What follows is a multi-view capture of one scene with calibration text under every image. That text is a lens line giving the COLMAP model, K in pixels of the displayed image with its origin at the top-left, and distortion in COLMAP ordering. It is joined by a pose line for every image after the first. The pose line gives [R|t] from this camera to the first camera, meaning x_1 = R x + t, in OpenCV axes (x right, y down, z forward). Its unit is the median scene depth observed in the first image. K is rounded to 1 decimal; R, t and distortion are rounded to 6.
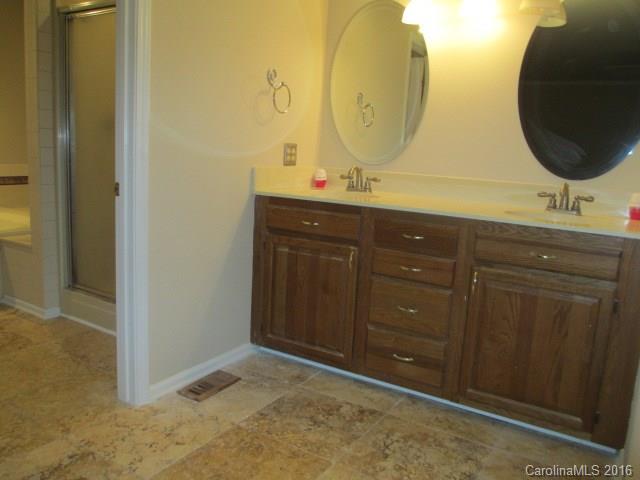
lens RADIAL K [[545.1, 0, 320.0], [0, 545.1, 240.0], [0, 0, 1]] dist [-0.007540, -0.003245]
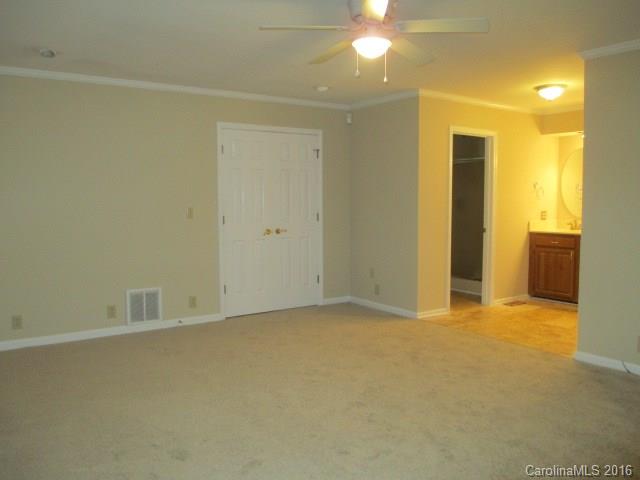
lens RADIAL K [[545.1, 0, 320.0], [0, 545.1, 240.0], [0, 0, 1]] dist [-0.007540, -0.003245]
pose [[0.917293, -0.022601, -0.397571, -0.008663], [-0.015777, 0.995542, -0.092995, 0.201302], [0.397900, 0.091576, 0.912847, -1.674394]]
